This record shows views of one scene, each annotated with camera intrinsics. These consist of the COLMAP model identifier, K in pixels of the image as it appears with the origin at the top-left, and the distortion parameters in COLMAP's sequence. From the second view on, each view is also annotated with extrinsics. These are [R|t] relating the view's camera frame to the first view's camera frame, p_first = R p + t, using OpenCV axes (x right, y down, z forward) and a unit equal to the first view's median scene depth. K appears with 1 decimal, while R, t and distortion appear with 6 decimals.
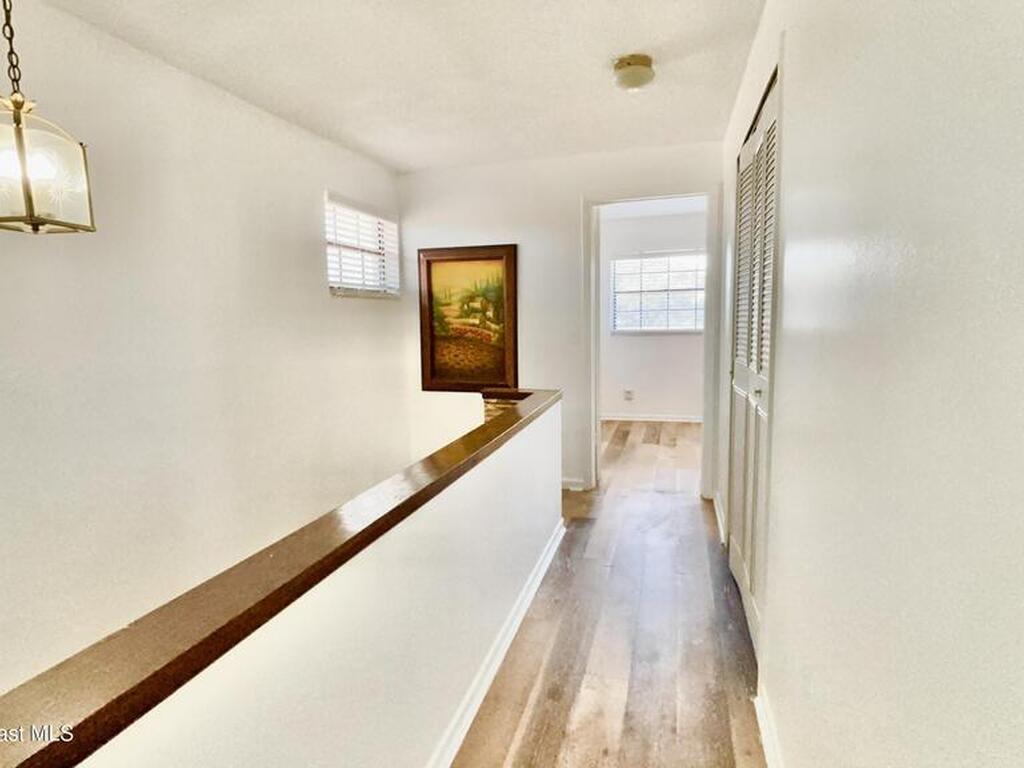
lens RADIAL K [[549.8, 0, 512.2], [0, 549.8, 384.3], [0, 0, 1]] dist [0.004444, -0.008365]
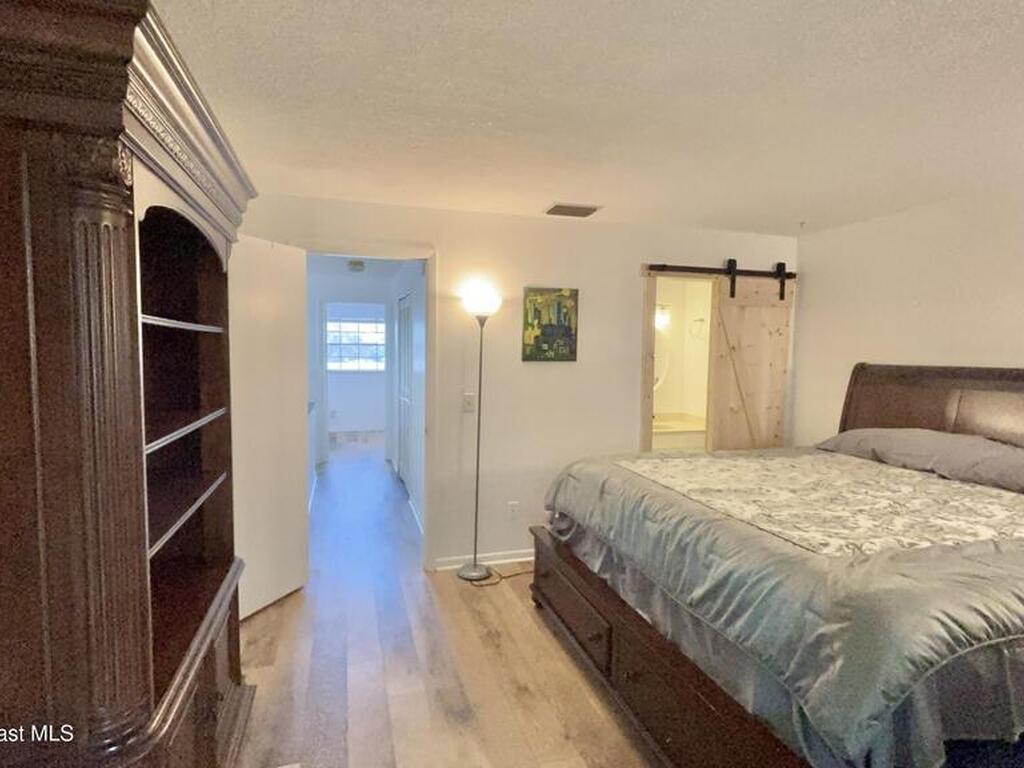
lens RADIAL K [[549.8, 0, 512.0], [0, 549.8, 385.8], [0, 0, 1]] dist [0.004444, -0.008365]
pose [[0.838540, -0.001543, 0.544838, -0.219143], [0.040893, 0.997354, -0.060113, 0.060103], [-0.543304, 0.072687, 0.836384, -0.571292]]
